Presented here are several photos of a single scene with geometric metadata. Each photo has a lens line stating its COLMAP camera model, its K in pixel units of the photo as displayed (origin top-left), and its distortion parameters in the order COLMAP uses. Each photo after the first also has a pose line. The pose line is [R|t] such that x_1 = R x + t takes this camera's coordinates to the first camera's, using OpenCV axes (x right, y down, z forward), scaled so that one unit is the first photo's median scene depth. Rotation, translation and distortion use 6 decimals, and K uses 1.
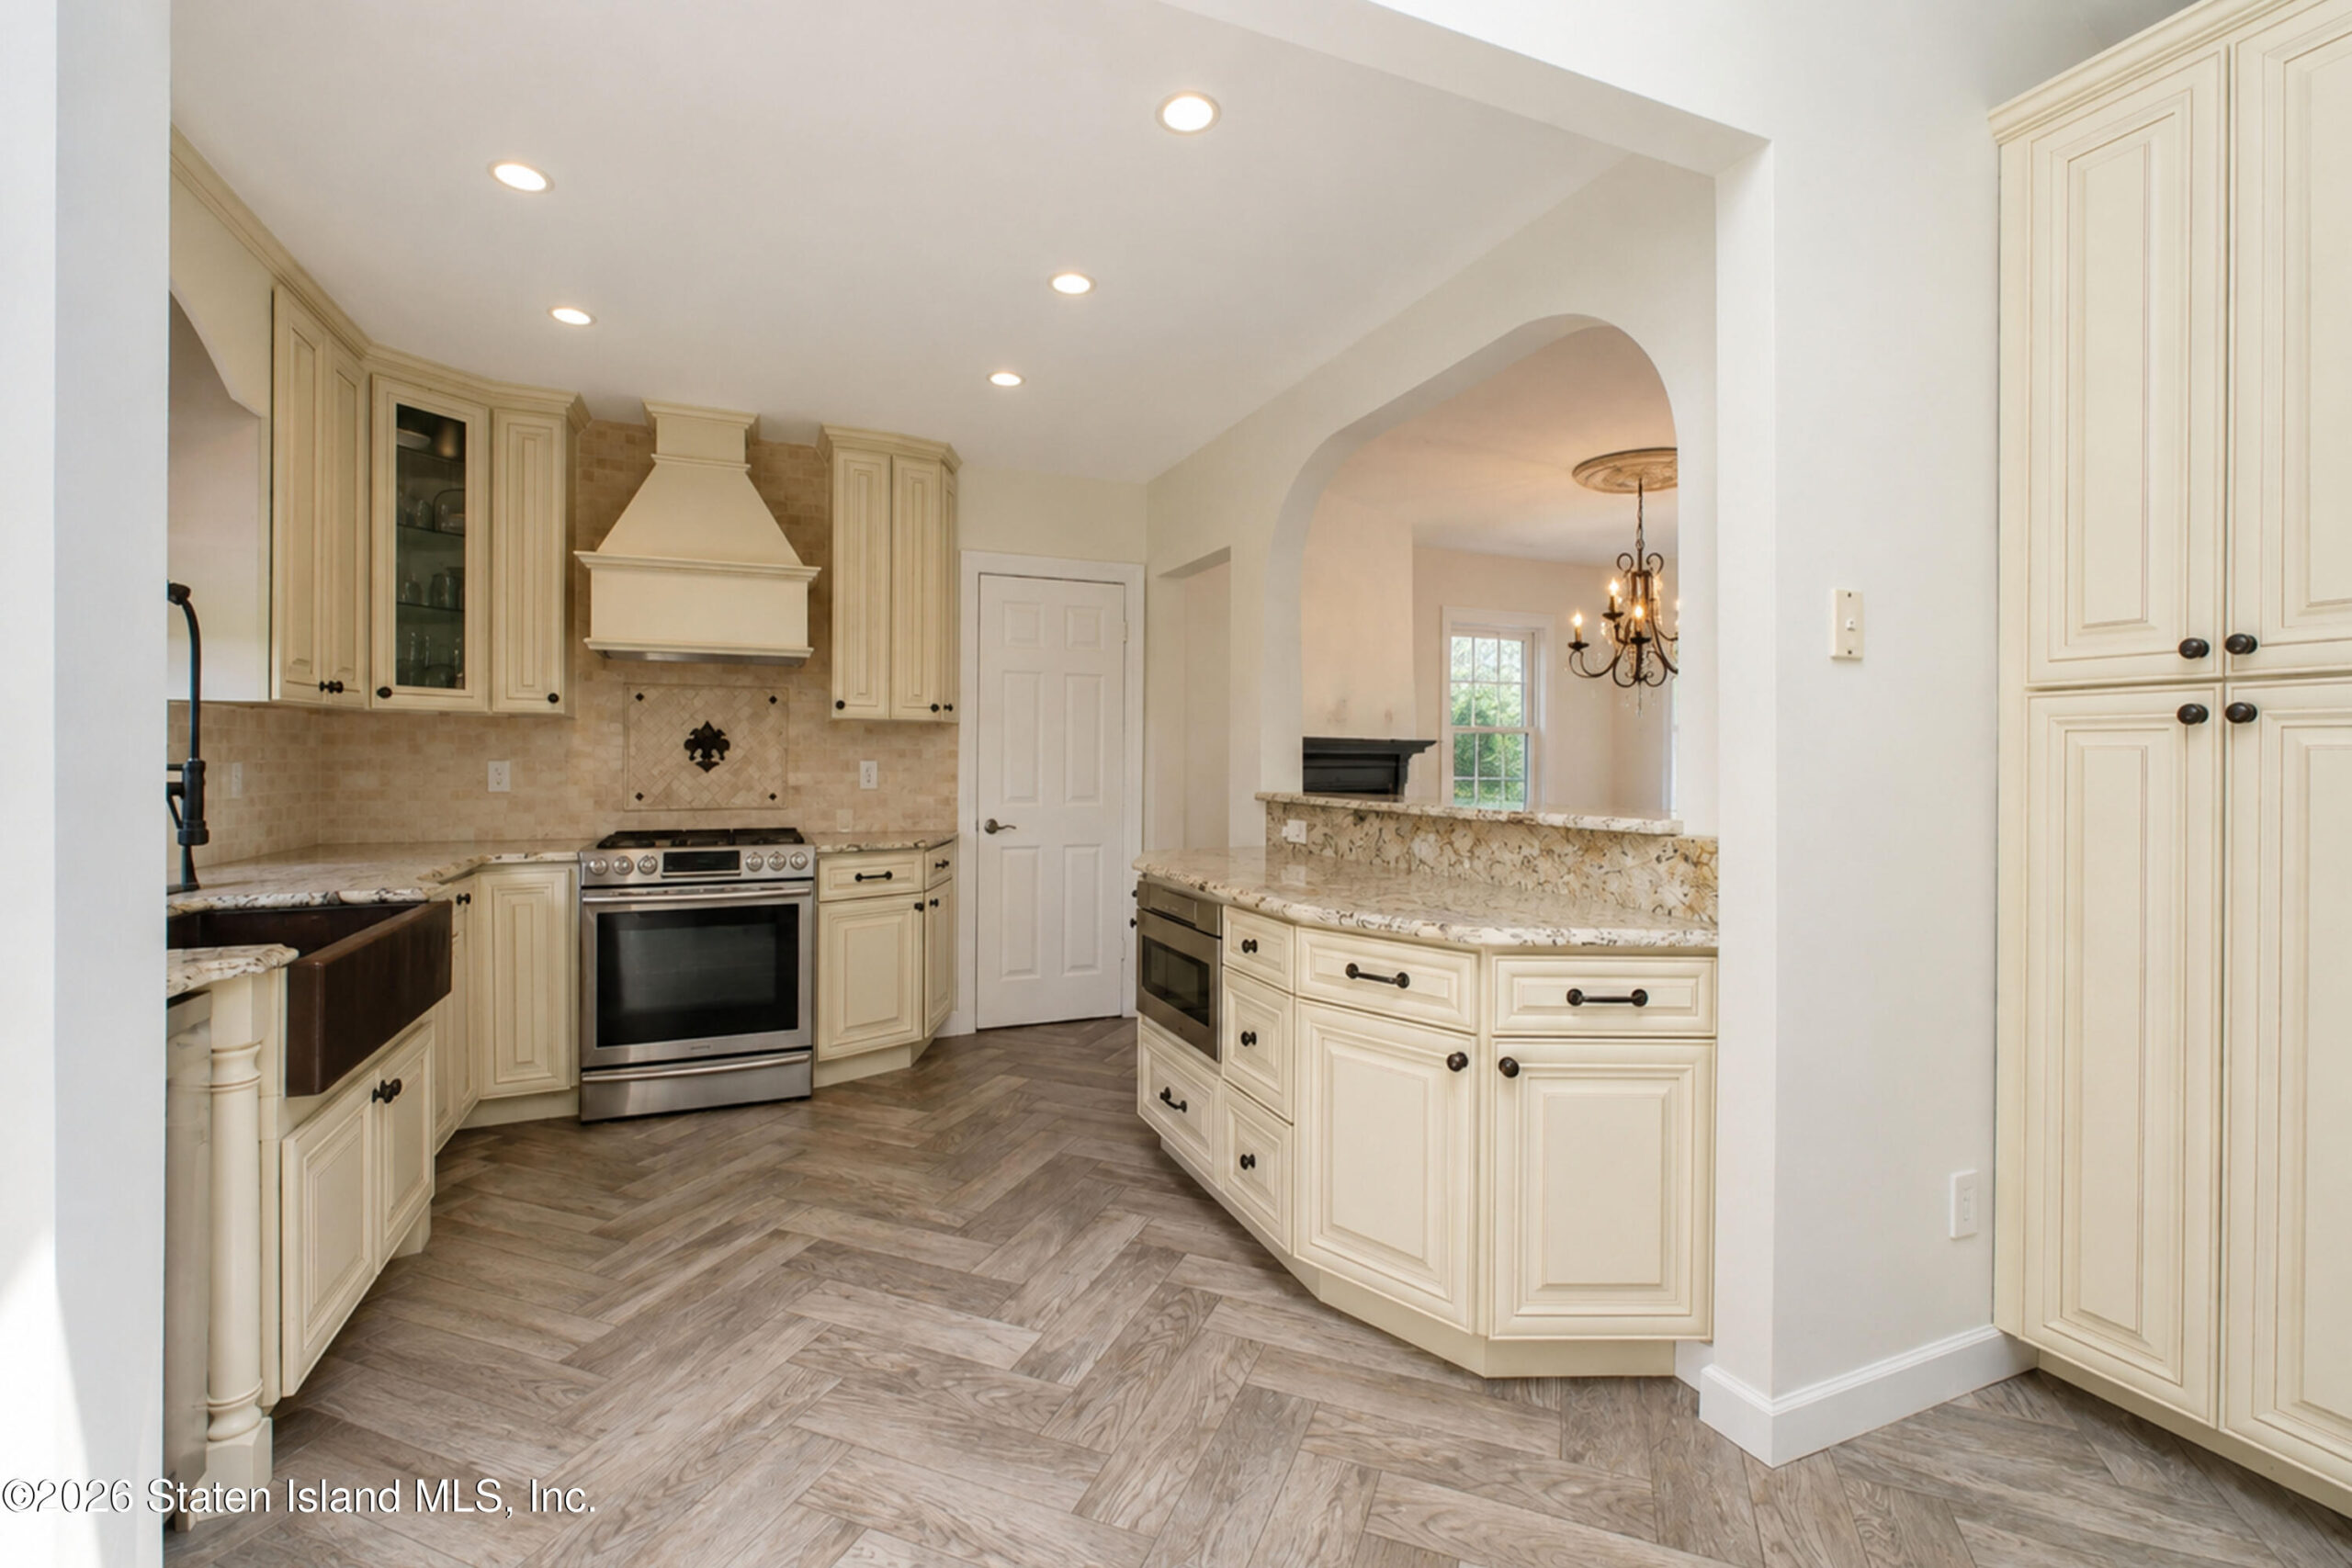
lens RADIAL K [[1073.4, 0, 1198.1], [0, 1073.4, 772.2], [0, 0, 1]] dist [-0.001247, 0.001242]
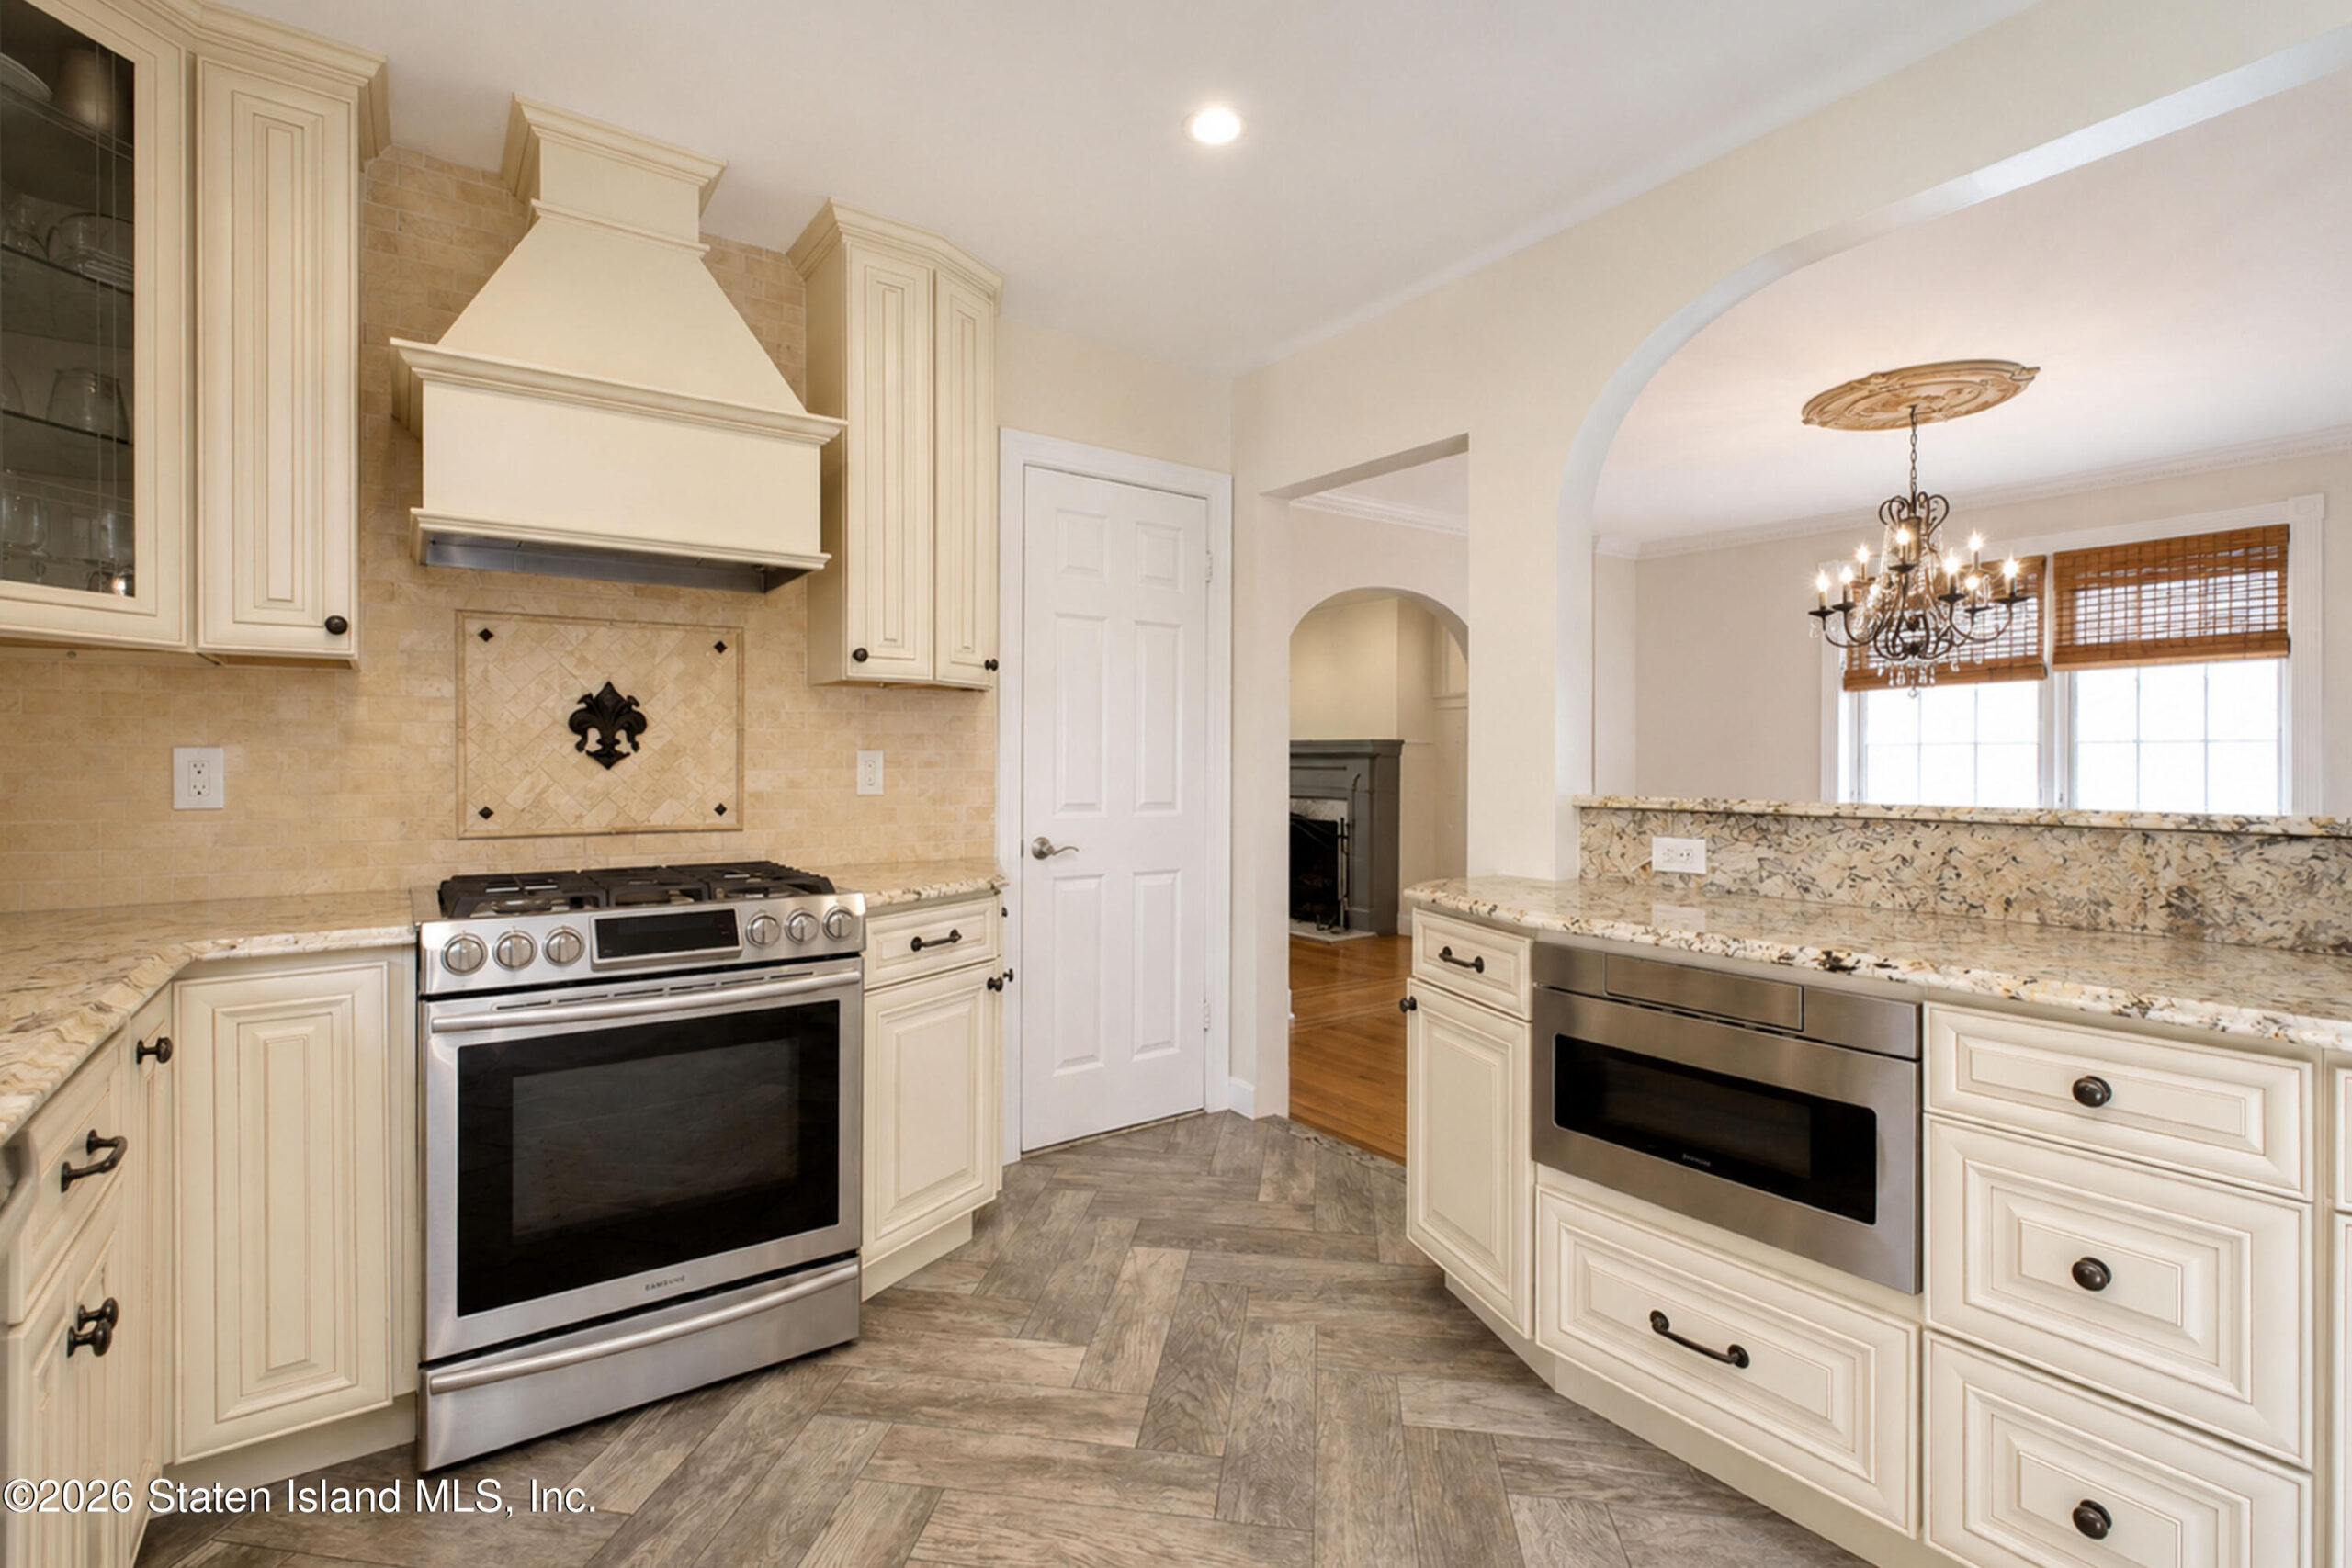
lens RADIAL K [[1073.4, 0, 1174.1], [0, 1073.4, 760.2], [0, 0, 1]] dist [-0.001247, 0.001242]
pose [[0.971690, -0.003691, 0.236231, -0.317729], [0.007032, 0.999887, -0.013303, 0.005418], [-0.236155, 0.014588, 0.971606, 0.388552]]
